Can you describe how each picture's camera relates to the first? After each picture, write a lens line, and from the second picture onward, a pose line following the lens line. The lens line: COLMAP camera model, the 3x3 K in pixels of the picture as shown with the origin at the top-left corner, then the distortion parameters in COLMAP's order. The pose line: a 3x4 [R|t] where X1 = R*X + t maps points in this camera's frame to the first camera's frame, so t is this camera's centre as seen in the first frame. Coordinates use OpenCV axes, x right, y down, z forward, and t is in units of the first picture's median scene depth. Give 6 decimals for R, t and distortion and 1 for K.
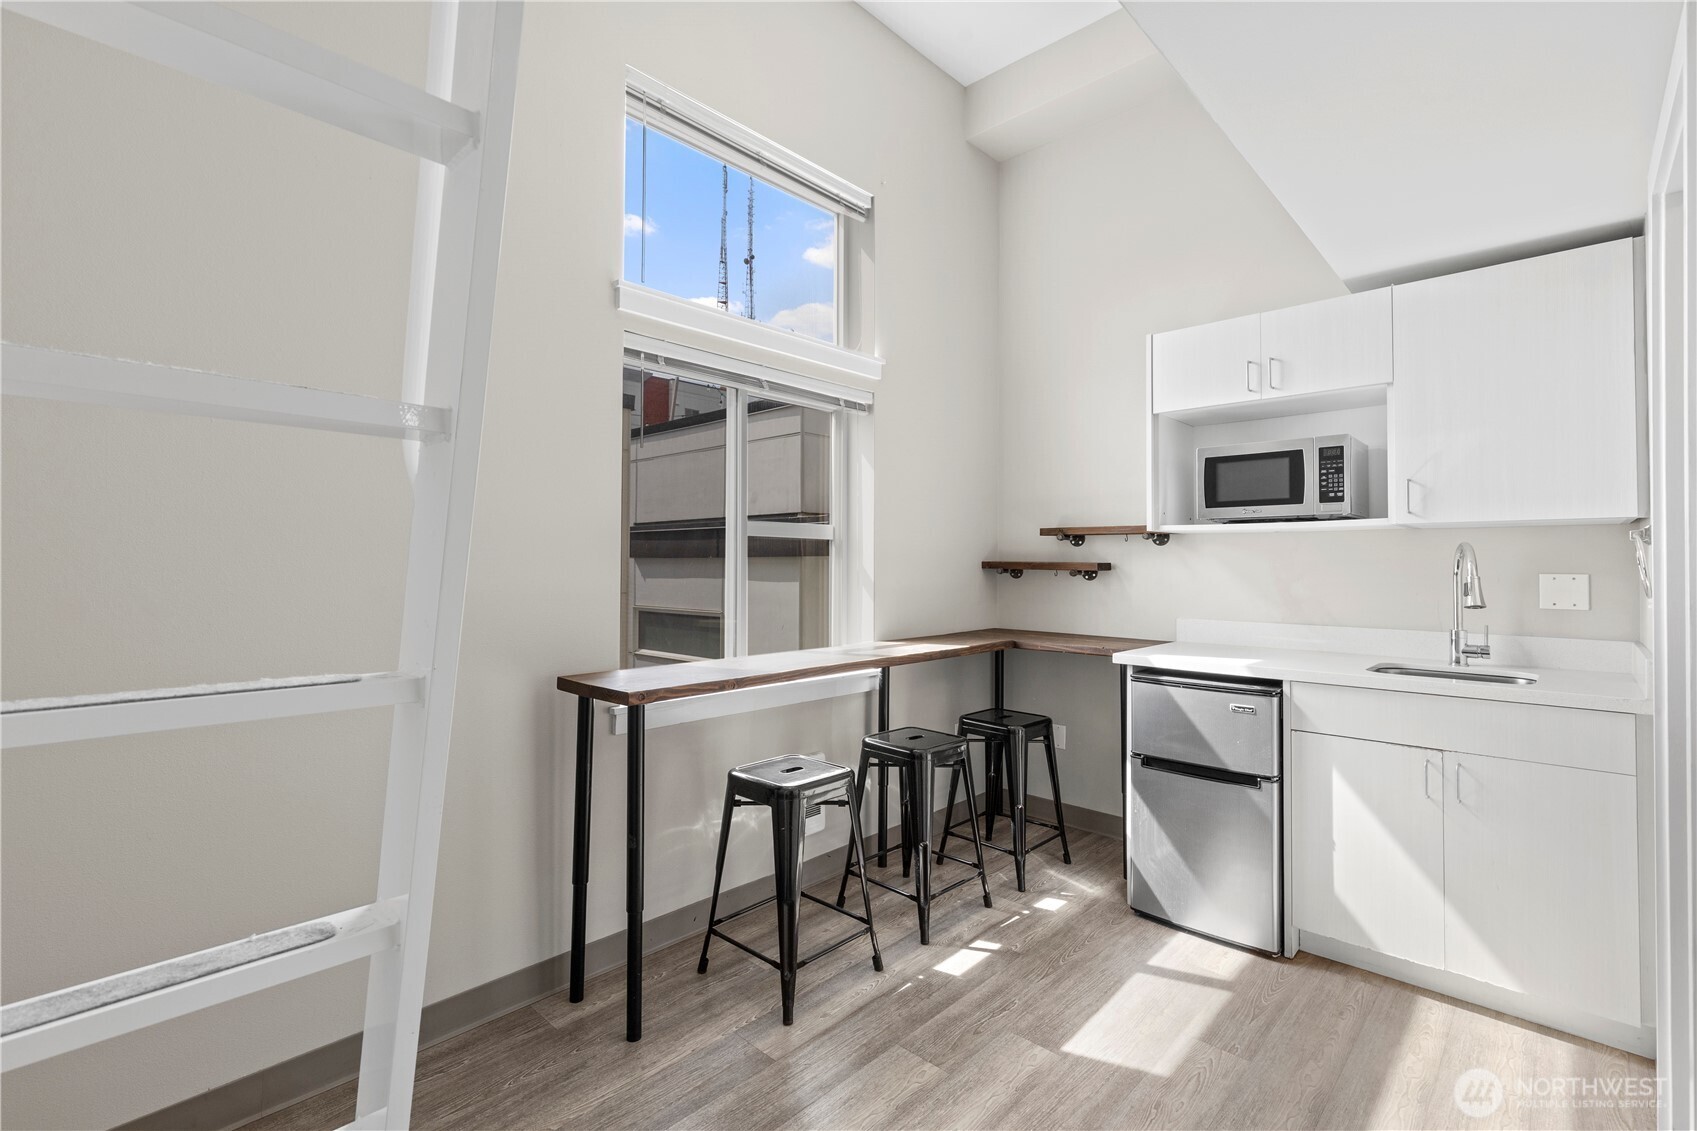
lens RADIAL K [[764.6, 0, 840.9], [0, 764.6, 551.4], [0, 0, 1]] dist [0.006803, 0.000428]
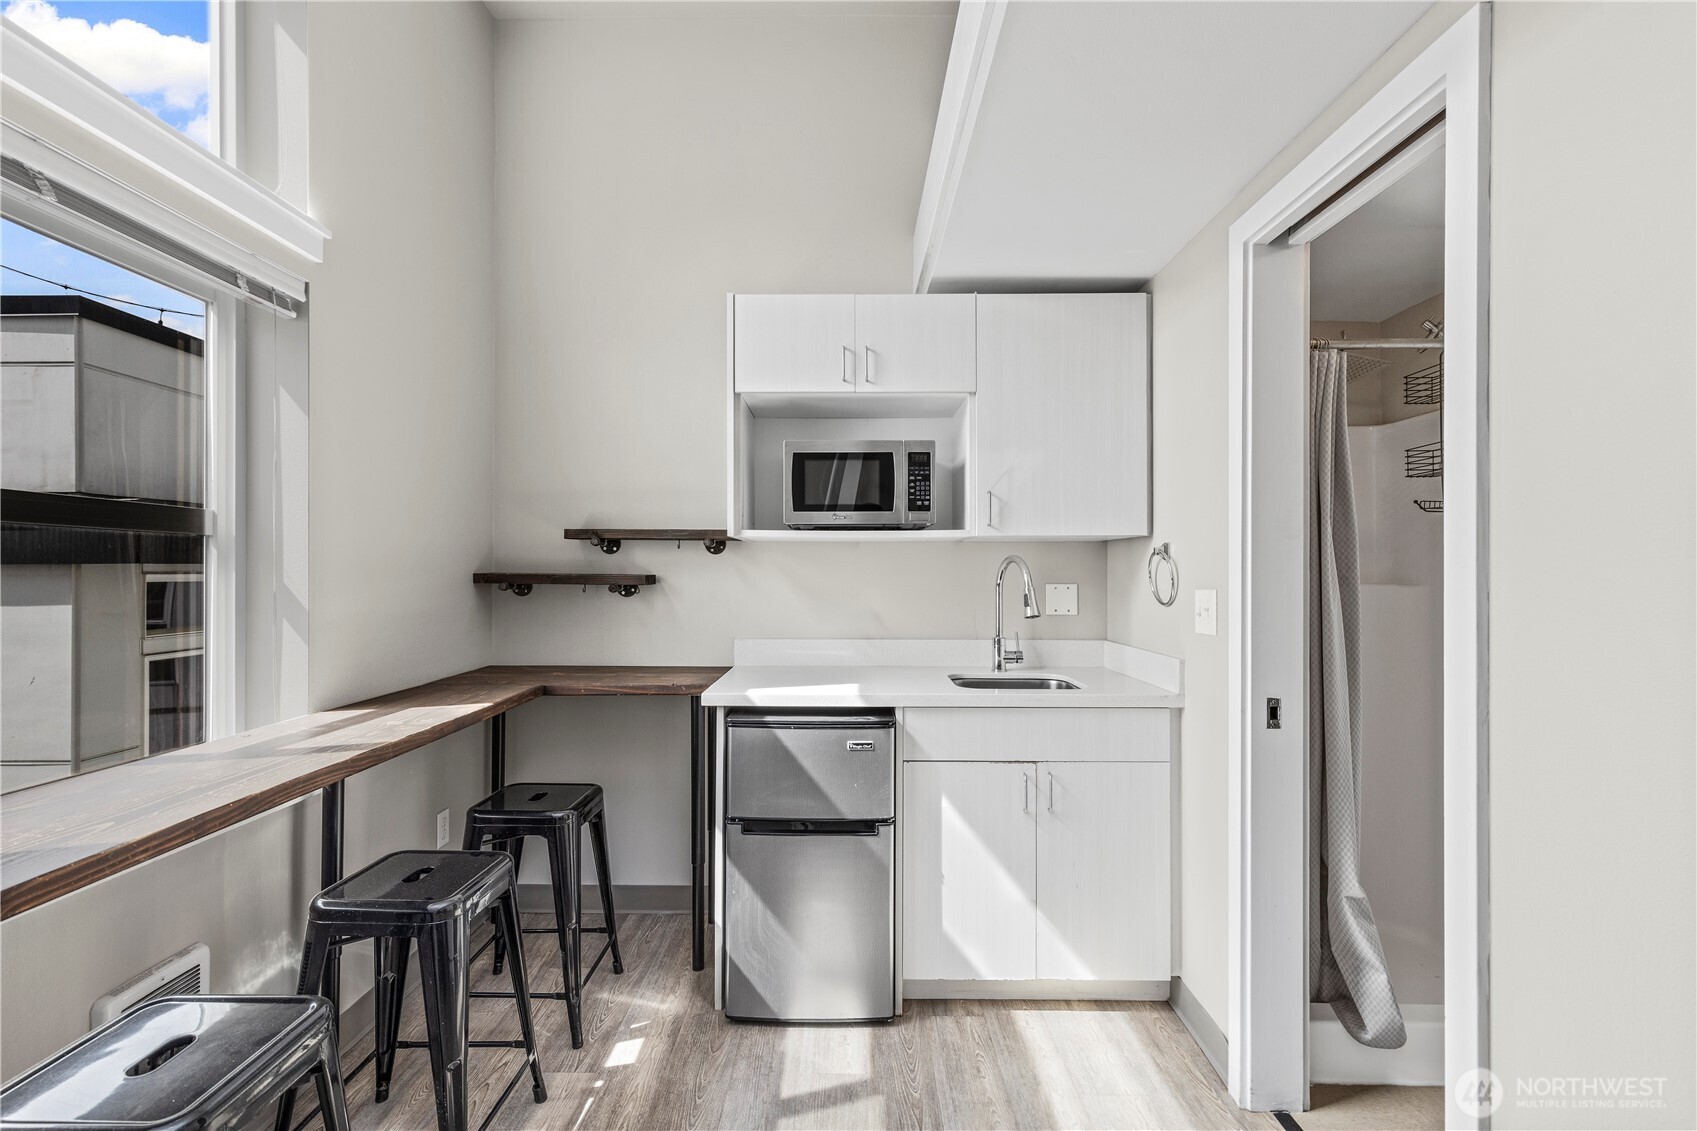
lens RADIAL K [[764.6, 0, 844.7], [0, 764.6, 571.8], [0, 0, 1]] dist [0.006803, 0.000428]
pose [[0.731617, -0.002415, 0.681712, -0.069605], [-0.008726, 0.999879, 0.012907, -0.000582], [-0.681660, -0.015392, 0.731507, 0.369093]]
